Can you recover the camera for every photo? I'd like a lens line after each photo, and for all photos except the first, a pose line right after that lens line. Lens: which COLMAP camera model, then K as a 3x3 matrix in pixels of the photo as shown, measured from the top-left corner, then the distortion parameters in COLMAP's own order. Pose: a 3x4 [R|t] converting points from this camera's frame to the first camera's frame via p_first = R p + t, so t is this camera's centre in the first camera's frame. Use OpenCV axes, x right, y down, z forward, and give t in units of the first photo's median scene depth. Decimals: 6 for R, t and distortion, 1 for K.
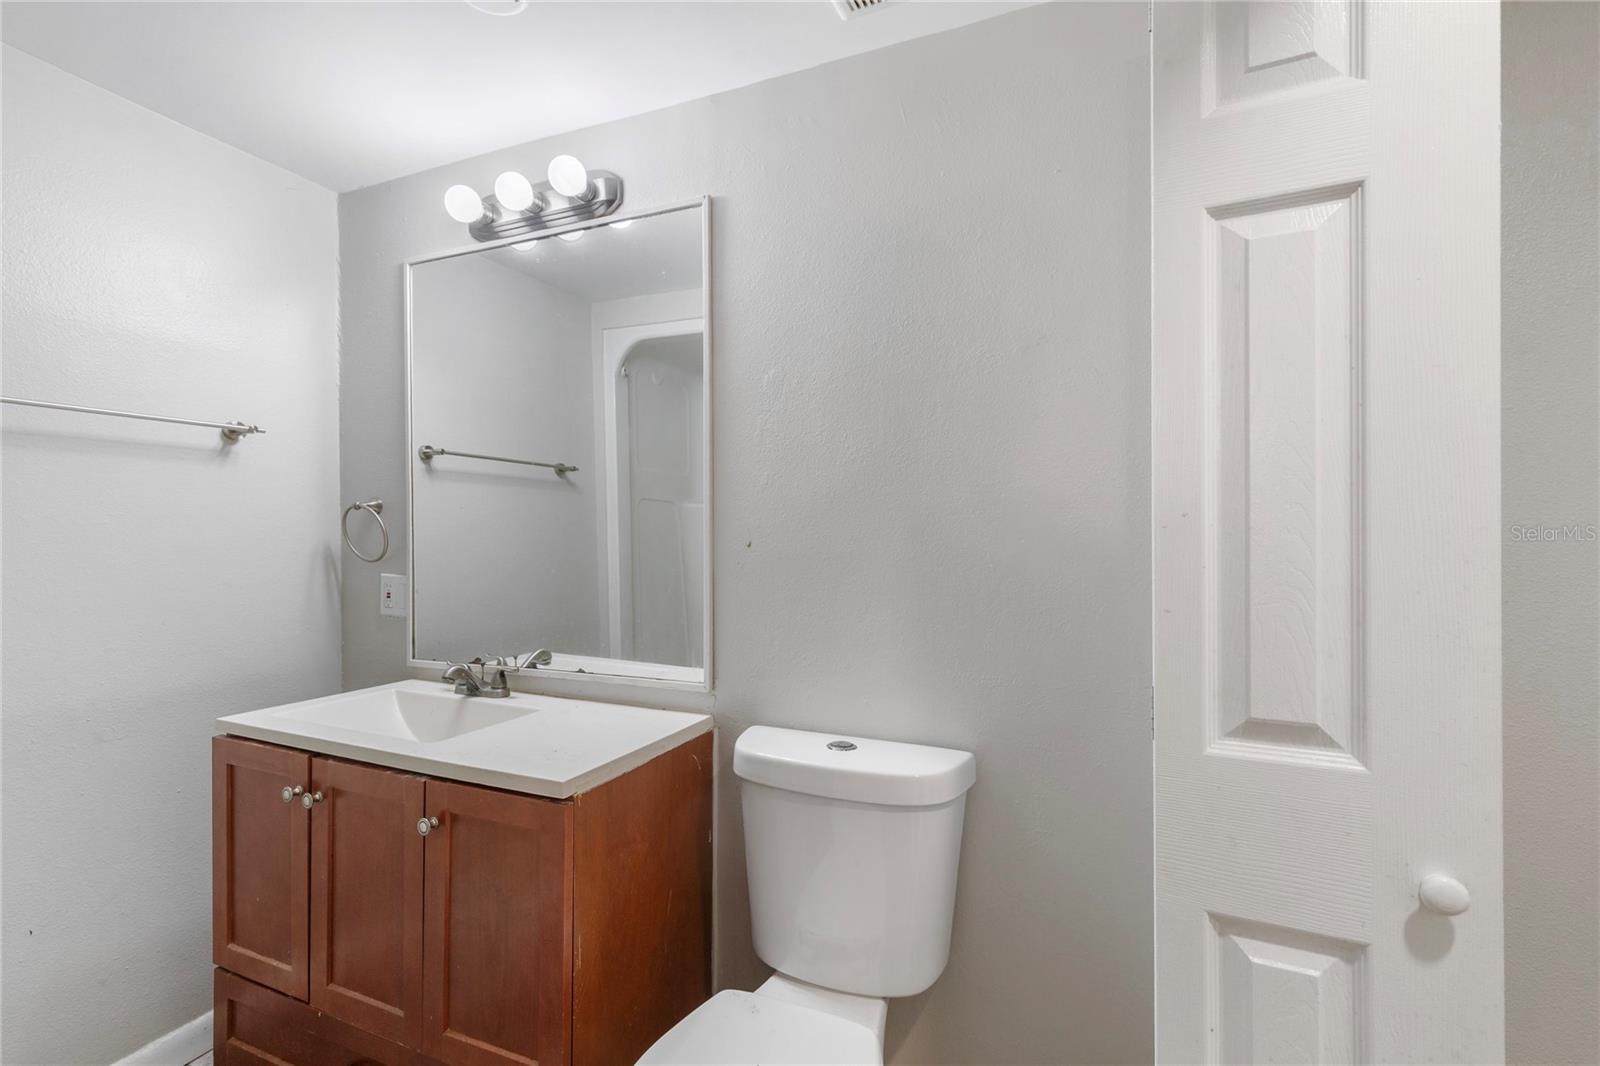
lens RADIAL K [[719.2, 0, 800.0], [0, 719.2, 533.0], [0, 0, 1]] dist [0.000207, -0.000071]
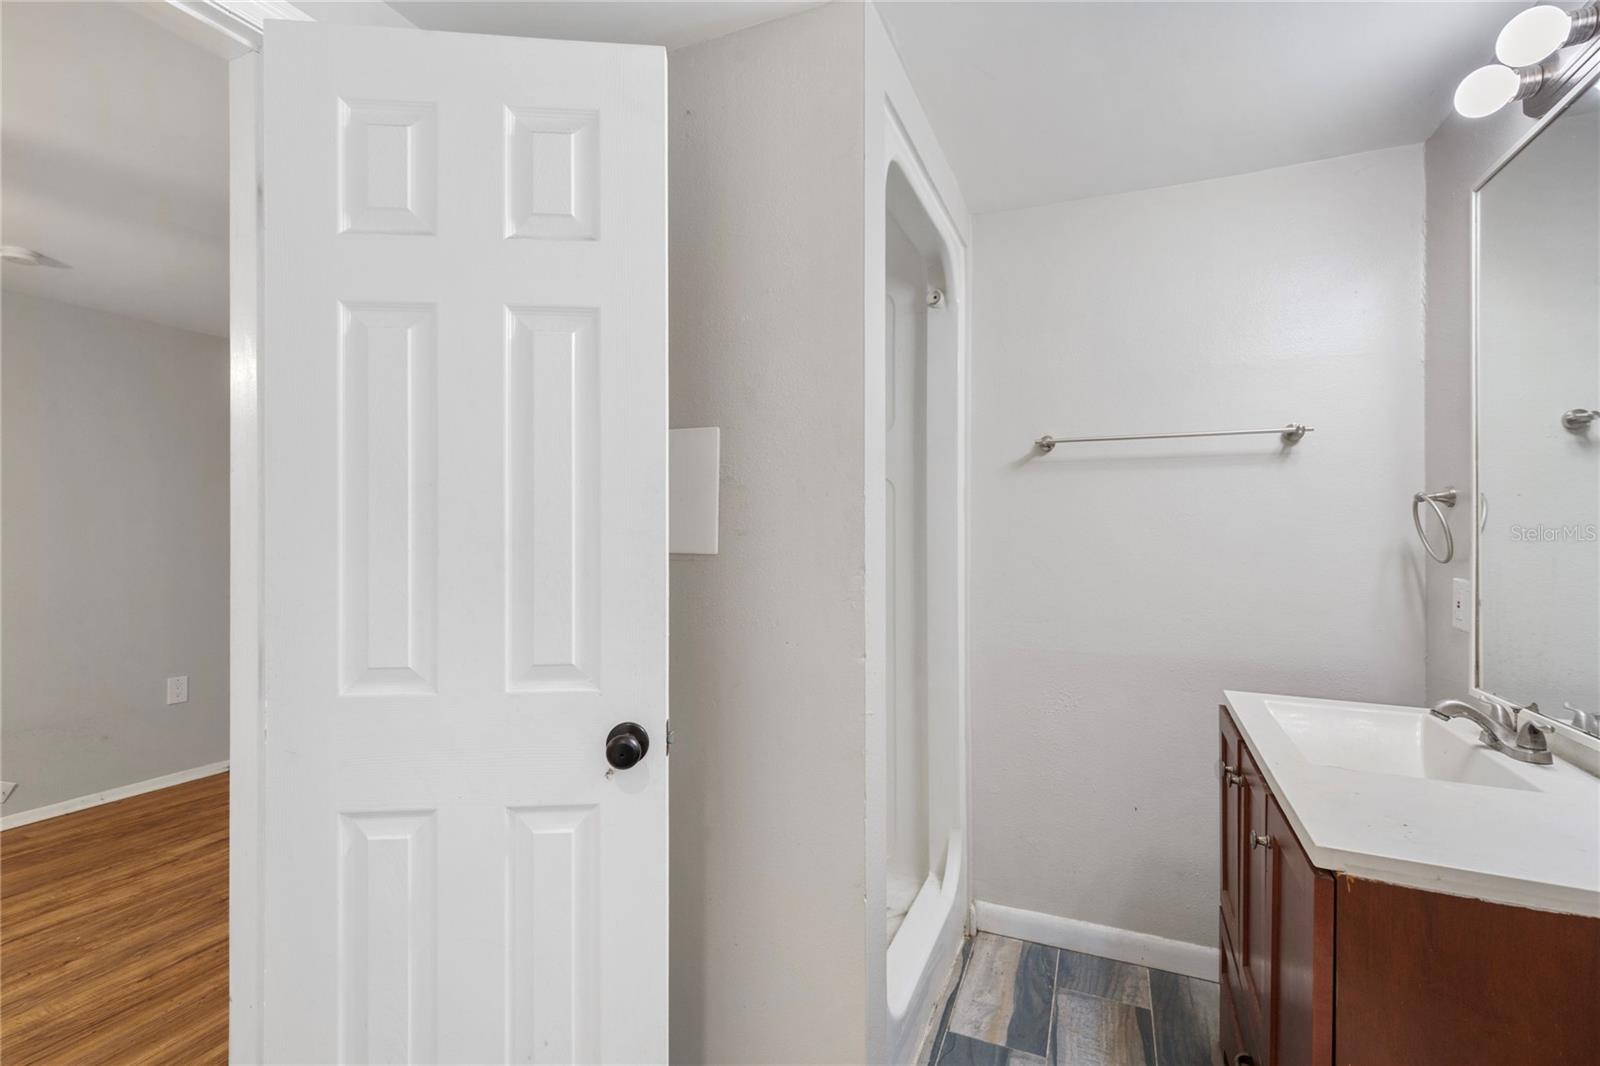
lens RADIAL K [[719.2, 0, 800.0], [0, 719.2, 533.0], [0, 0, 1]] dist [0.000207, -0.000071]
pose [[-0.006555, 0.003289, -0.999973, 0.270069], [-0.003899, 0.999987, 0.003315, 0.005520], [0.999971, 0.003921, -0.006542, 0.268498]]
